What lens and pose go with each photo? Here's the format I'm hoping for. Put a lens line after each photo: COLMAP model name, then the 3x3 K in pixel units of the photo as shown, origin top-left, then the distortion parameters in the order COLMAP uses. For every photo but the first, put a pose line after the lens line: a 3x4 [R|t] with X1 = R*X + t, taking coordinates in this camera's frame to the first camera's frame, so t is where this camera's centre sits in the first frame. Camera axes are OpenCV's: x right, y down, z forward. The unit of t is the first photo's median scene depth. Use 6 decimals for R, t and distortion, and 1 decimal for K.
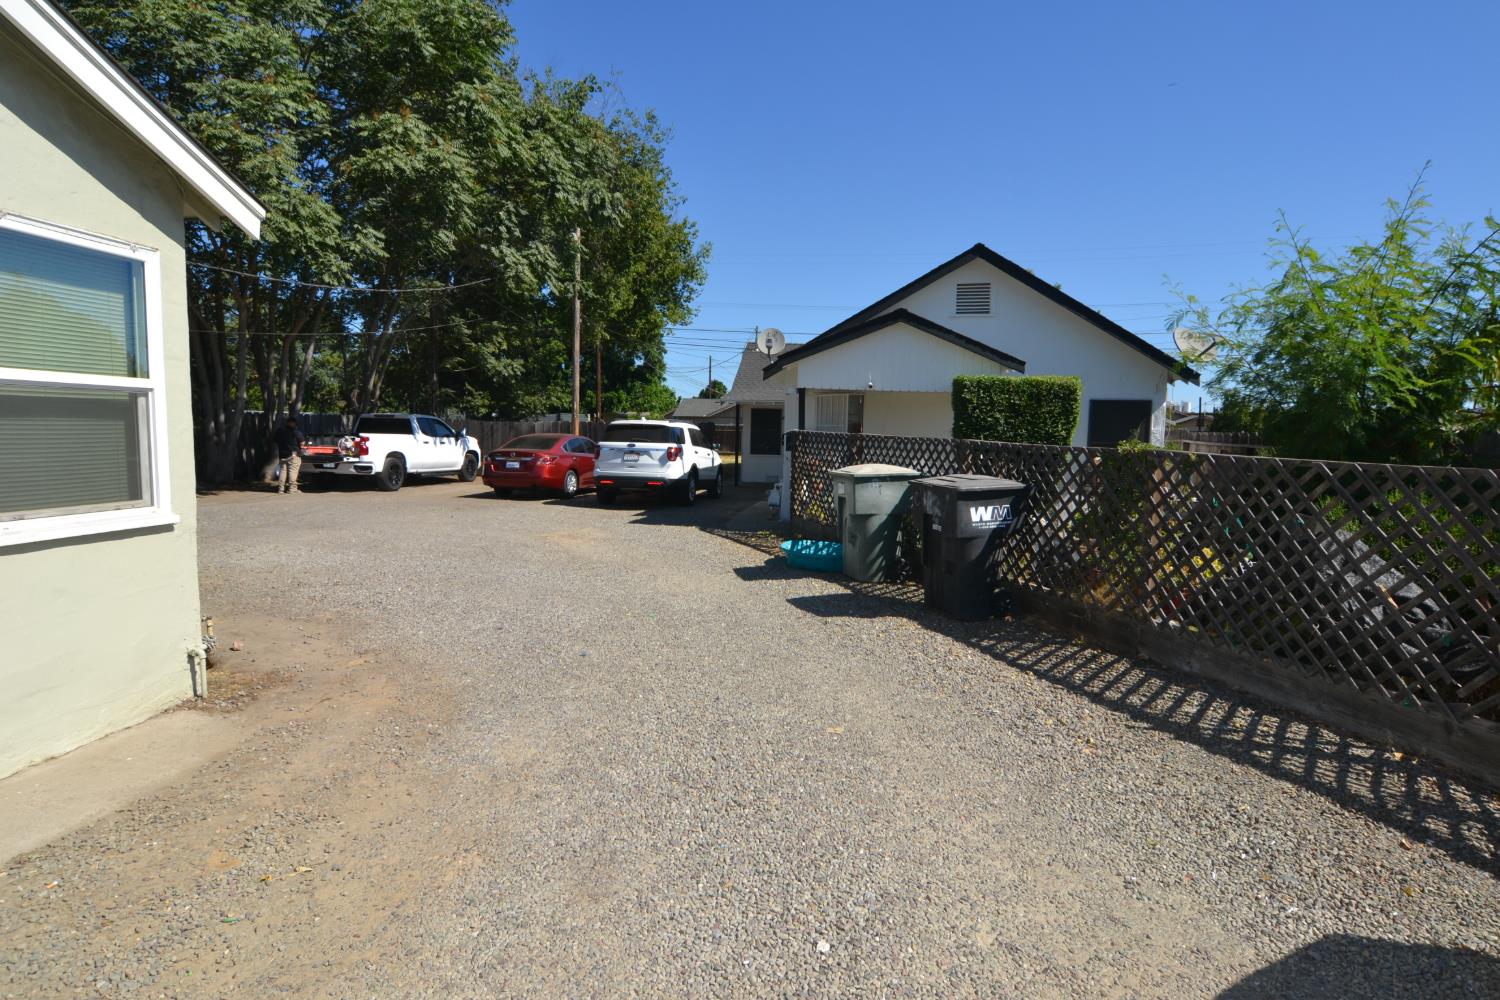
lens RADIAL K [[809.9, 0, 751.0], [0, 809.9, 500.9], [0, 0, 1]] dist [-0.009208, -0.010158]
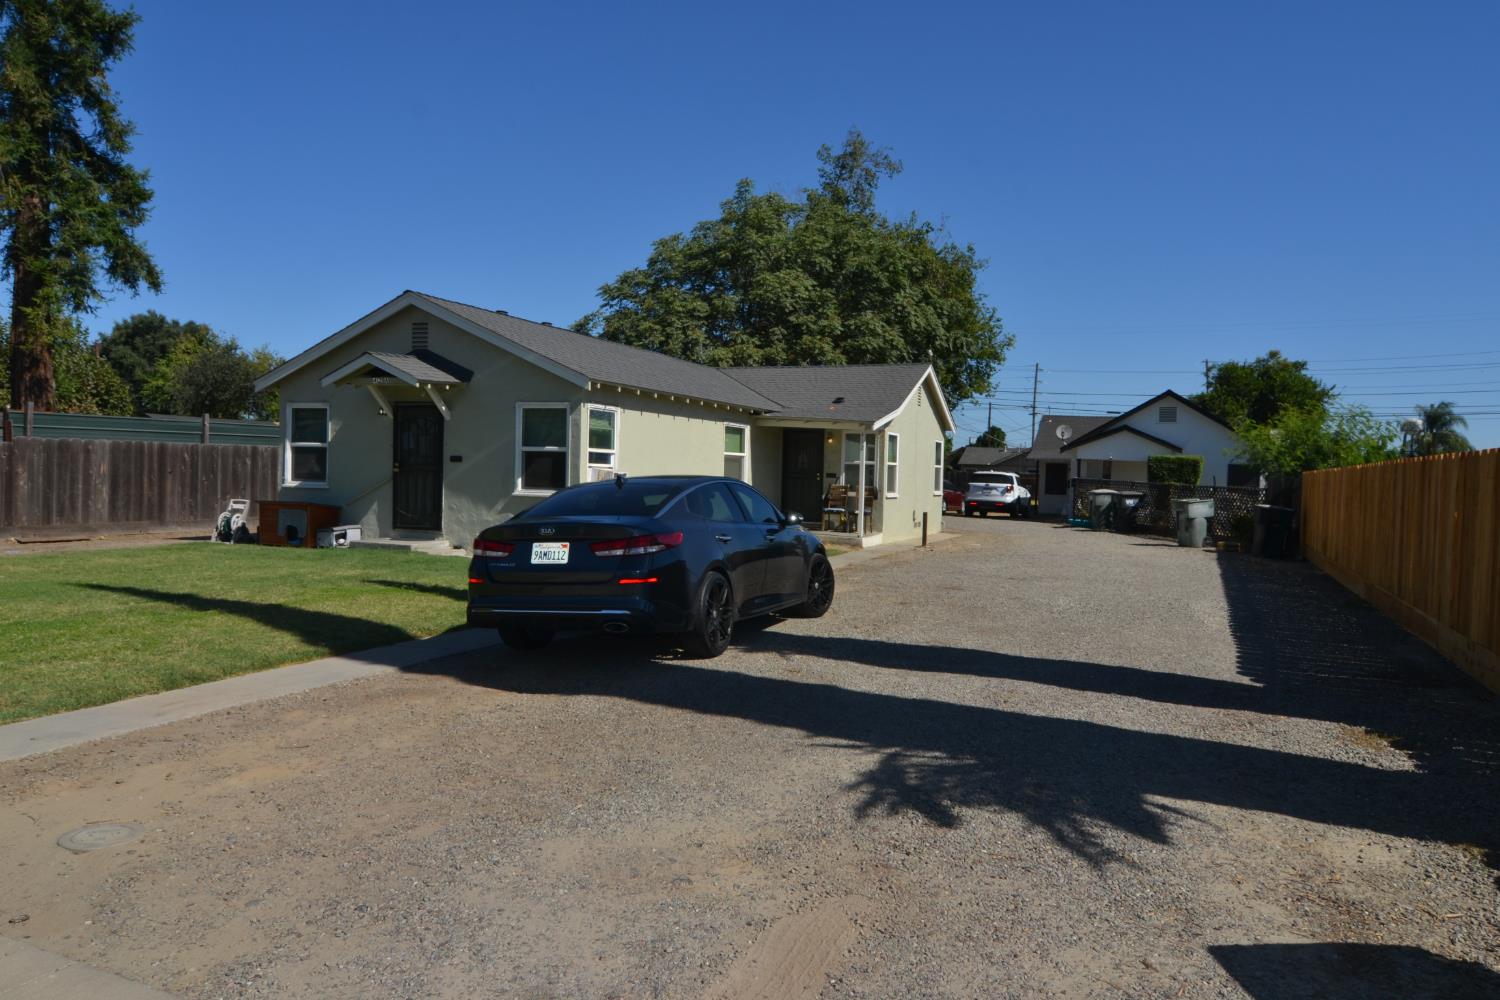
lens RADIAL K [[1054.8, 0, 744.7], [0, 1054.8, 511.5], [0, 0, 1]] dist [-0.006942, -0.006012]
pose [[0.968017, 0.017277, -0.250288, -0.108647], [-0.030675, 0.998292, -0.049730, 0.194098], [0.249001, 0.055817, 0.966893, -2.209201]]
